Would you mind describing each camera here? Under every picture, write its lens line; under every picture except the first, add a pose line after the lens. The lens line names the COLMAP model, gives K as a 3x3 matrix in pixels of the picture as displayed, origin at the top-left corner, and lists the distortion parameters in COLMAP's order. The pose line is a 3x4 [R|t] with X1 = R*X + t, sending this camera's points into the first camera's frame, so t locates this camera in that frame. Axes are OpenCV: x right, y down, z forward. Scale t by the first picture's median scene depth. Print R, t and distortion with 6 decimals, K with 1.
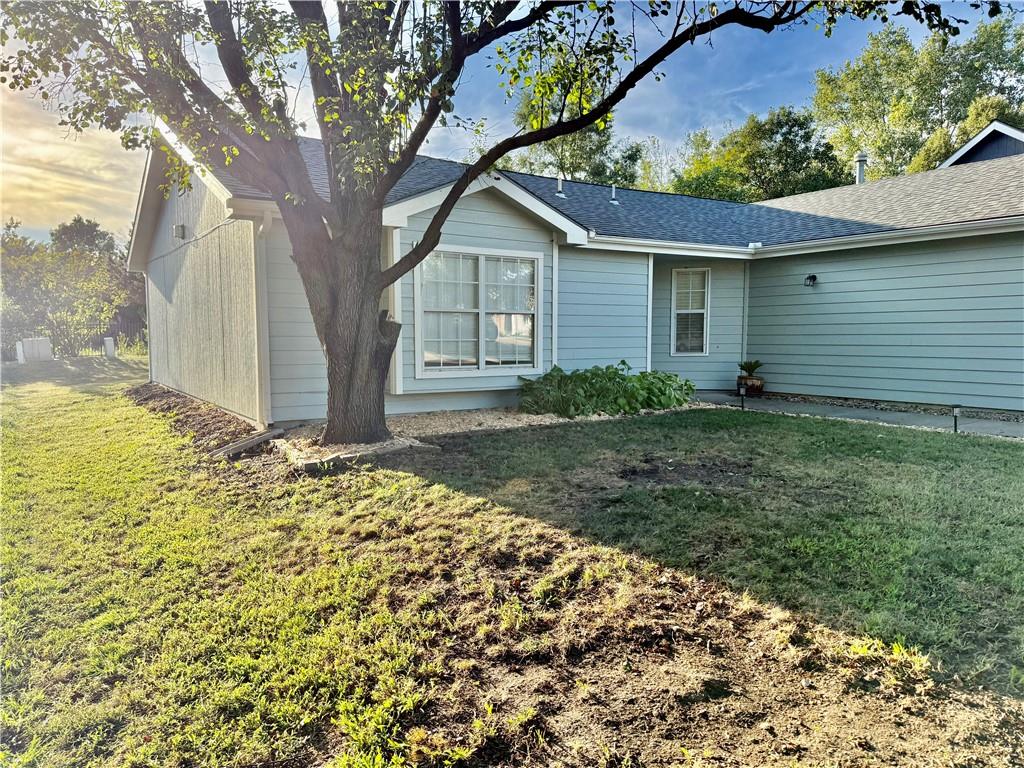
lens RADIAL K [[727.9, 0, 512.0], [0, 727.9, 384.0], [0, 0, 1]] dist [0.042823, -0.044650]
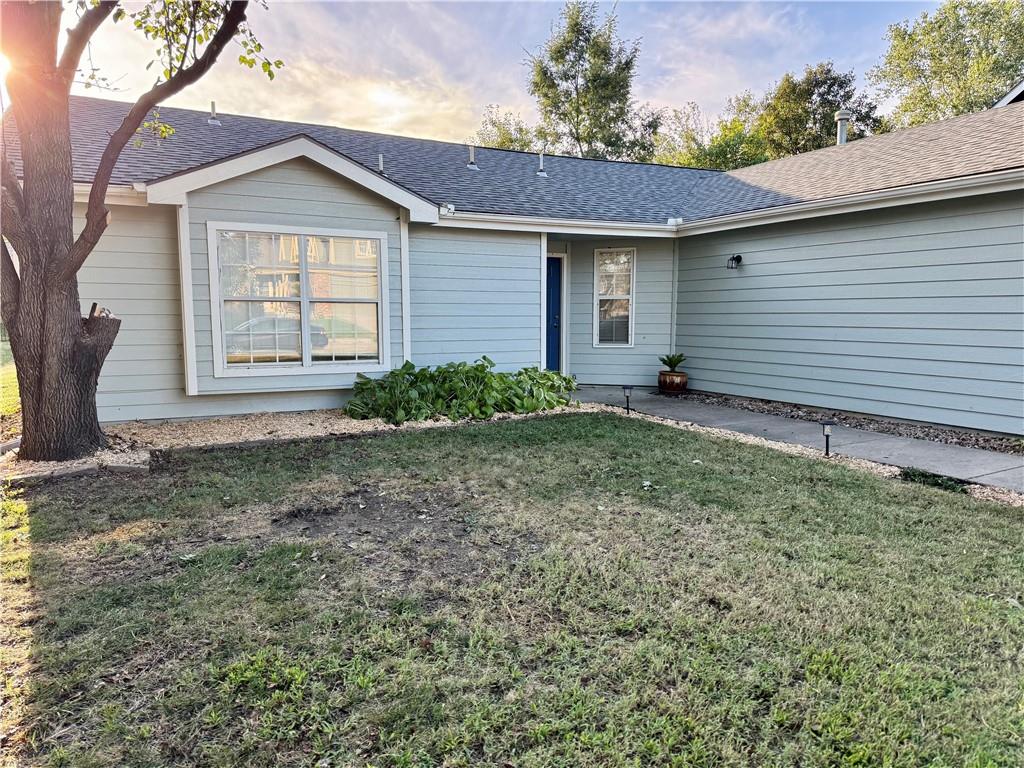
lens RADIAL K [[722.5, 0, 512.0], [0, 722.5, 384.0], [0, 0, 1]] dist [0.055752, -0.048527]
pose [[0.994039, 0.013439, -0.108195, 0.249025], [-0.009850, 0.999385, 0.033642, -0.025373], [0.108581, -0.032375, 0.993560, 0.127264]]
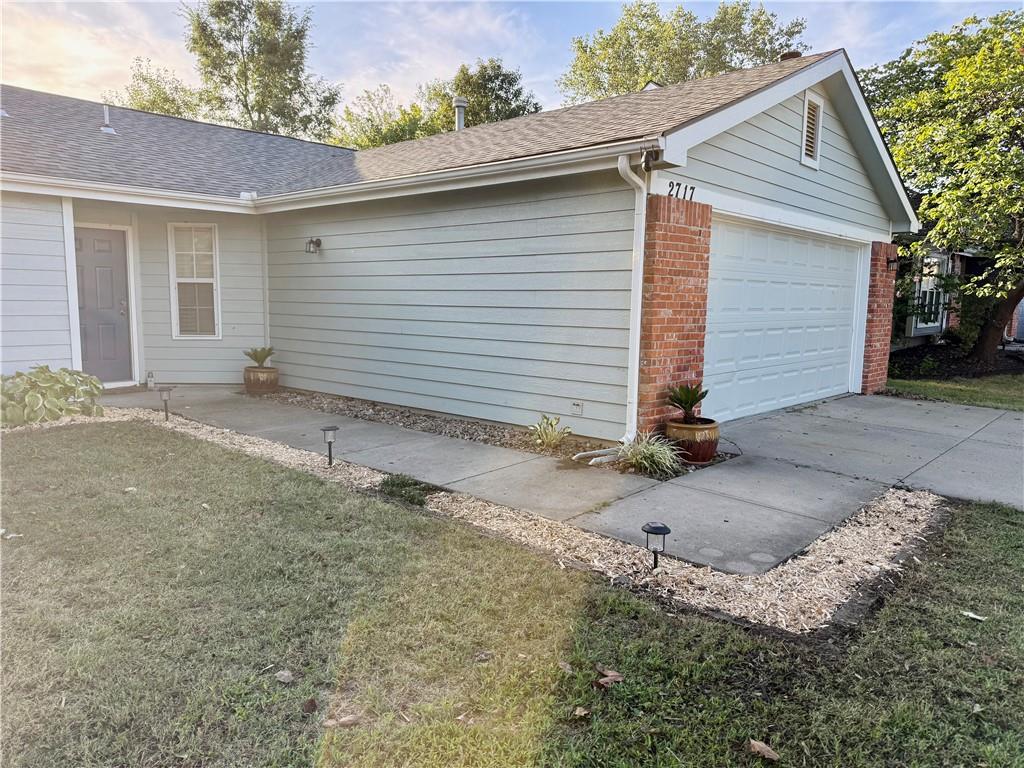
lens RADIAL K [[727.9, 0, 512.0], [0, 727.9, 384.0], [0, 0, 1]] dist [0.042823, -0.044650]
pose [[0.969815, -0.013588, 0.243464, 0.431688], [0.001644, 0.998788, 0.049196, -0.033377], [-0.243837, -0.047311, 0.968662, 0.200048]]
